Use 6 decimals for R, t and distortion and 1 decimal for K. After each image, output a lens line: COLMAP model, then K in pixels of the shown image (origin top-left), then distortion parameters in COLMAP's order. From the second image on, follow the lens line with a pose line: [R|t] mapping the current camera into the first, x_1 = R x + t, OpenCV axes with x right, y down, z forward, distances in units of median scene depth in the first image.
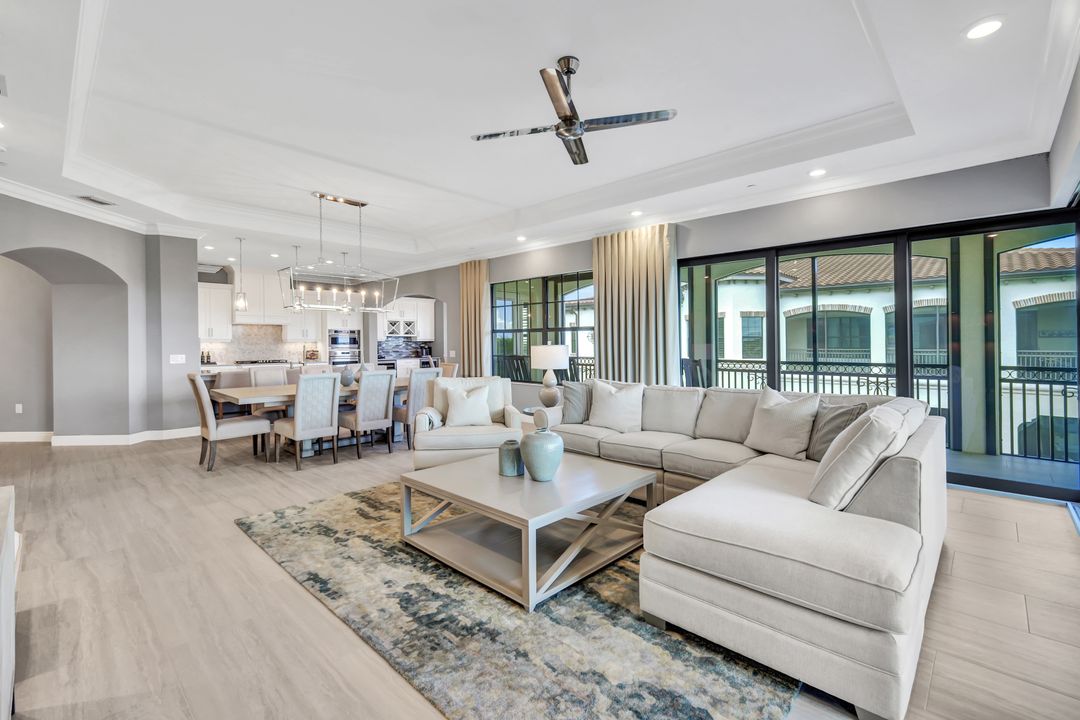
lens RADIAL K [[469.4, 0, 546.0], [0, 469.4, 348.3], [0, 0, 1]] dist [-0.000173, 0.000114]
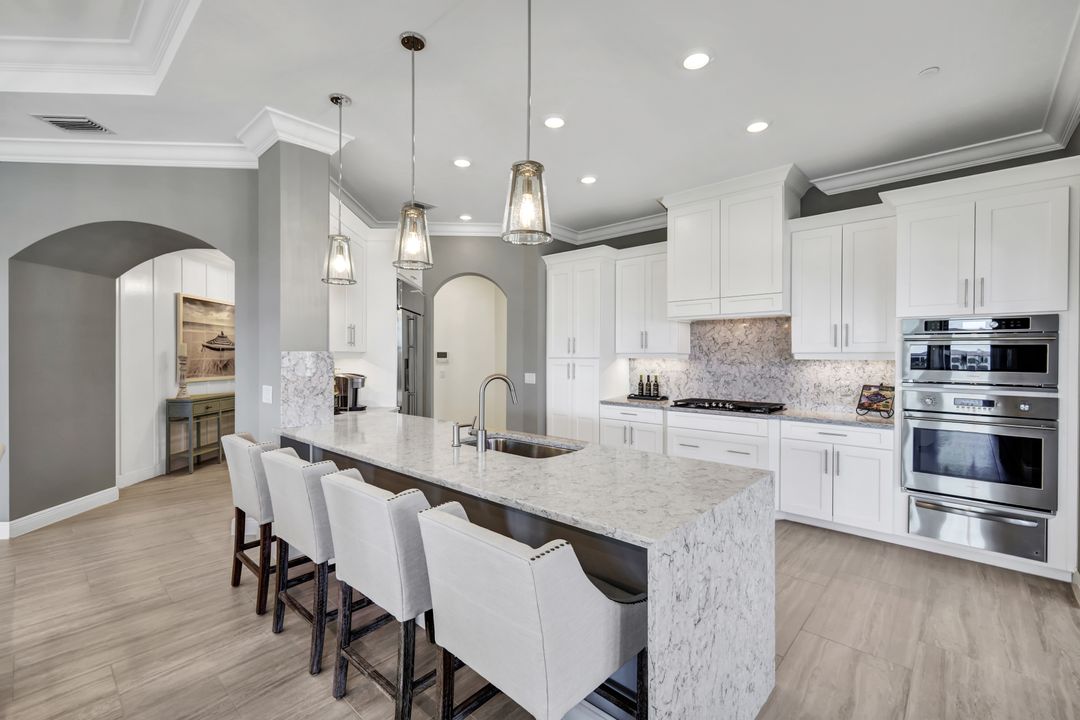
lens RADIAL K [[484.4, 0, 541.0], [0, 484.4, 361.6], [0, 0, 1]] dist [0.003234, 0.000151]
pose [[0.015444, 0.019399, -0.999693, -0.451323], [-0.015048, 0.999703, 0.019166, -0.047475], [0.999767, 0.014747, 0.015731, 2.276657]]
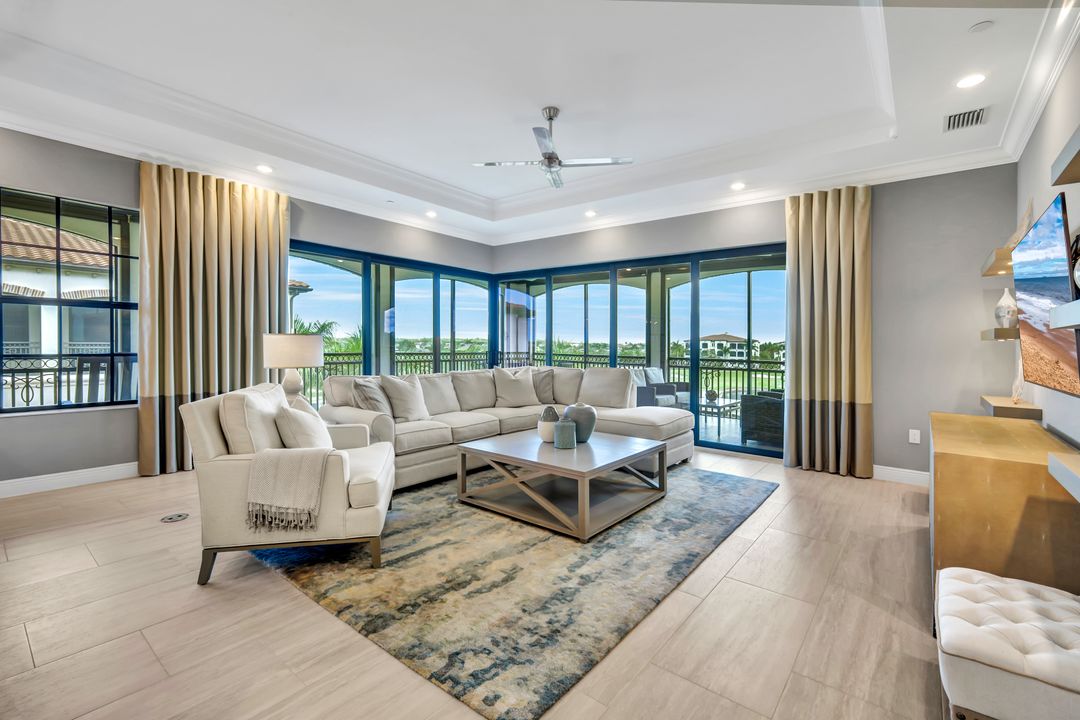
lens RADIAL K [[459.6, 0, 554.1], [0, 459.6, 344.0], [0, 0, 1]] dist [0.000094, -0.000301]
pose [[-0.075796, 0.002241, 0.997121, -0.981963], [-0.004515, 0.999986, -0.002590, 0.010517], [-0.997113, -0.004698, -0.075784, 0.906247]]
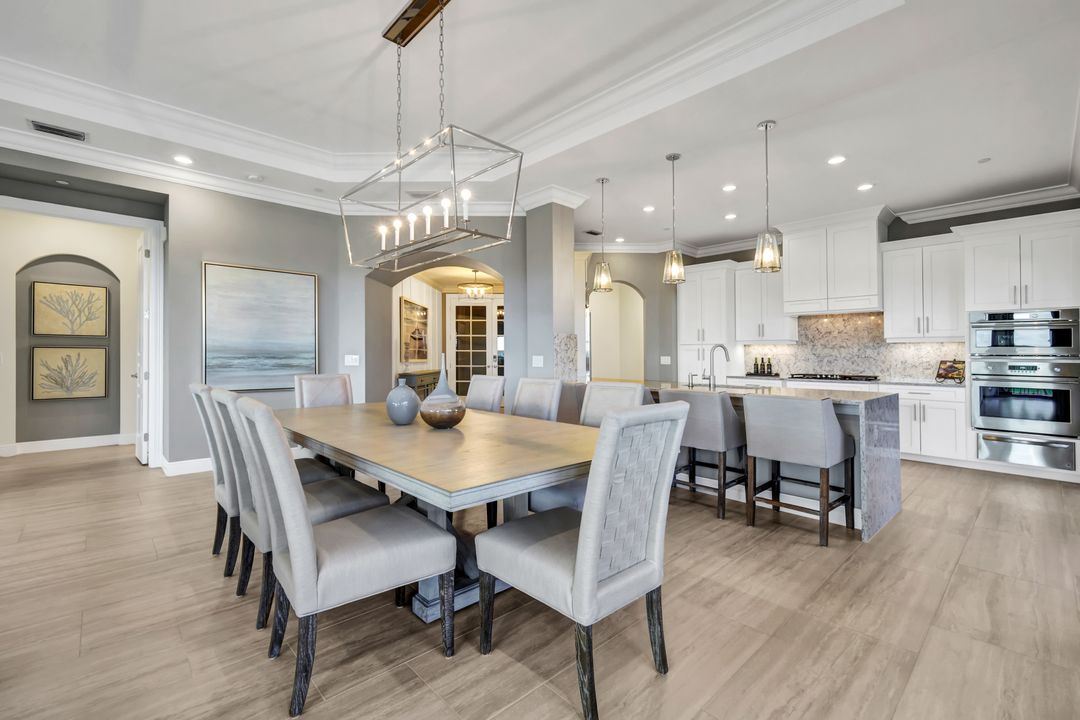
lens RADIAL K [[489.9, 0, 542.6], [0, 489.9, 345.6], [0, 0, 1]] dist [0.013597, -0.000035]
pose [[-0.056030, -0.014798, -0.998319, 0.086939], [-0.018465, 0.999735, -0.013783, 0.013073], [0.998258, 0.017662, -0.056288, 1.860411]]
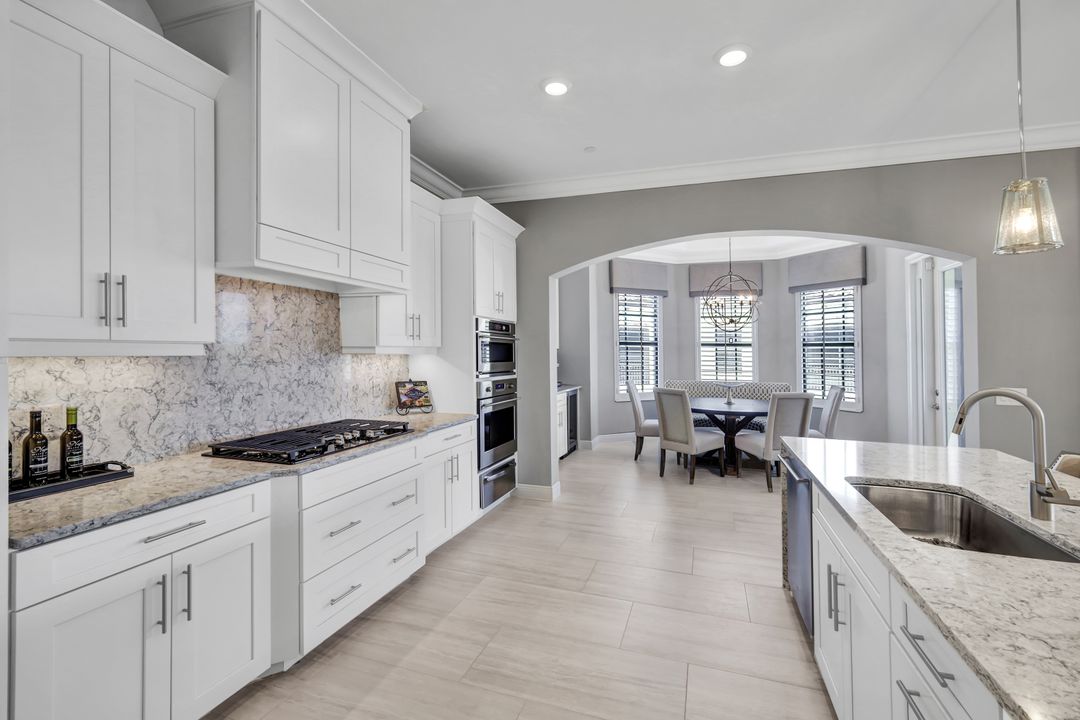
lens RADIAL K [[469.4, 0, 546.0], [0, 469.4, 348.3], [0, 0, 1]] dist [-0.000173, 0.000114]
pose [[0.908448, 0.016189, 0.417685, -1.668351], [-0.008569, 0.999761, -0.020112, -0.036830], [-0.417911, 0.014692, 0.908369, 2.021907]]
